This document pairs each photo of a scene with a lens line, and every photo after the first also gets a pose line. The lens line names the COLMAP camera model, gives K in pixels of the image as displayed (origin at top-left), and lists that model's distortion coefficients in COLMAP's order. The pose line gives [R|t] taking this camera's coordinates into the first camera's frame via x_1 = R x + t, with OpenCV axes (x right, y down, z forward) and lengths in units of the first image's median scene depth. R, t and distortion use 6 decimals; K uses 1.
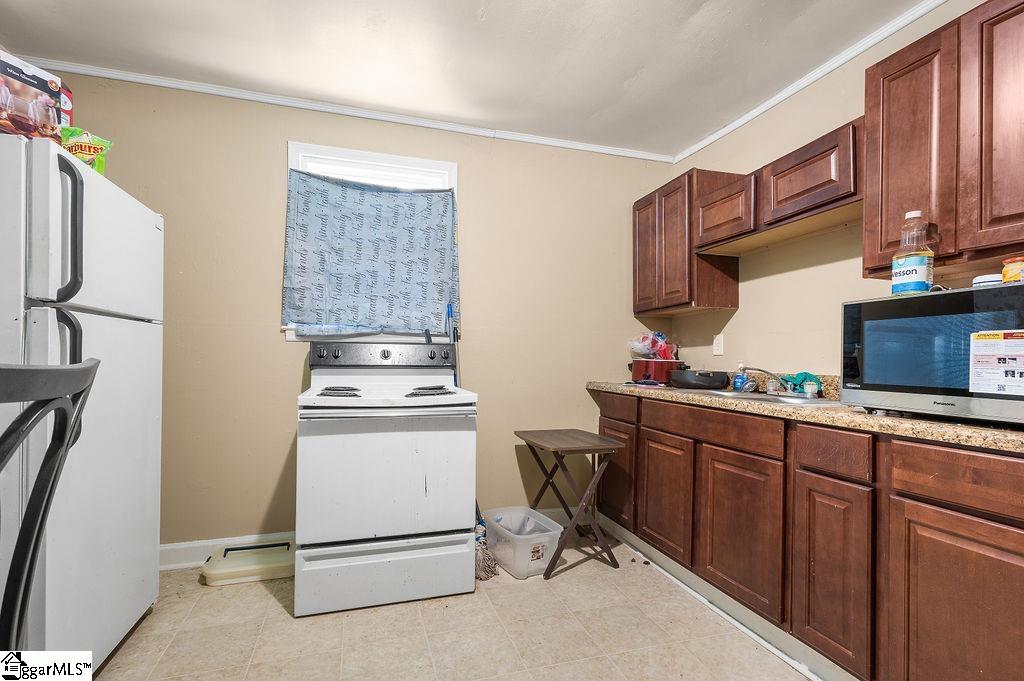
lens RADIAL K [[480.2, 0, 512.9], [0, 480.2, 355.3], [0, 0, 1]] dist [-0.000772, -0.000190]
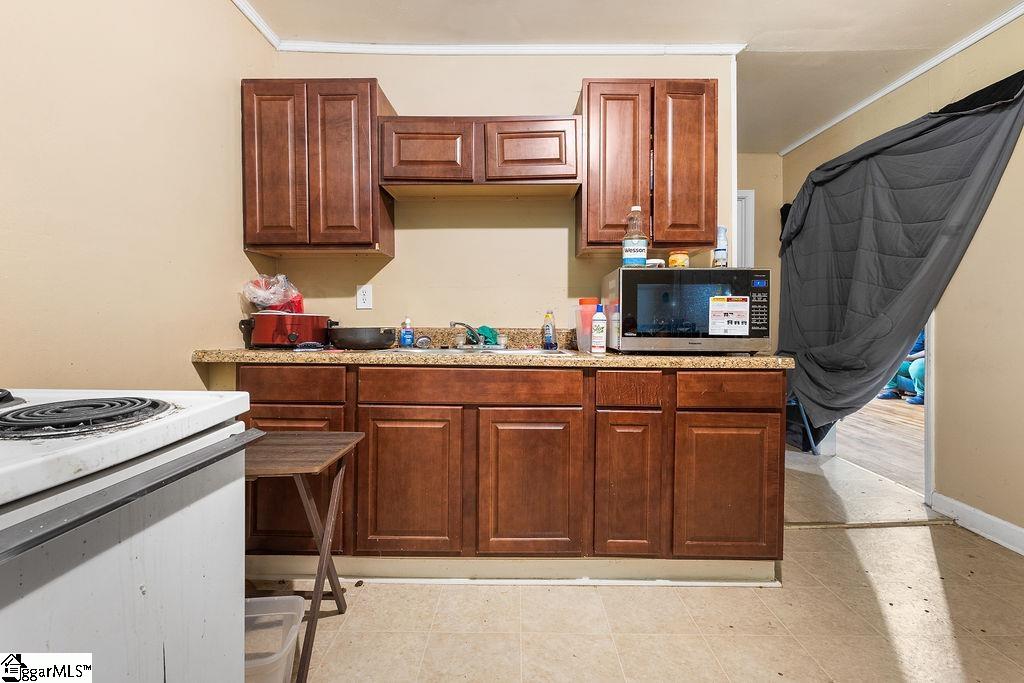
lens RADIAL K [[483.7, 0, 515.2], [0, 483.7, 326.4], [0, 0, 1]] dist [0.000380, 0.000064]
pose [[0.305285, -0.024934, 0.951935, -0.343237], [-0.008668, 0.999543, 0.028961, 0.004208], [-0.952222, -0.017093, 0.304929, 0.516965]]
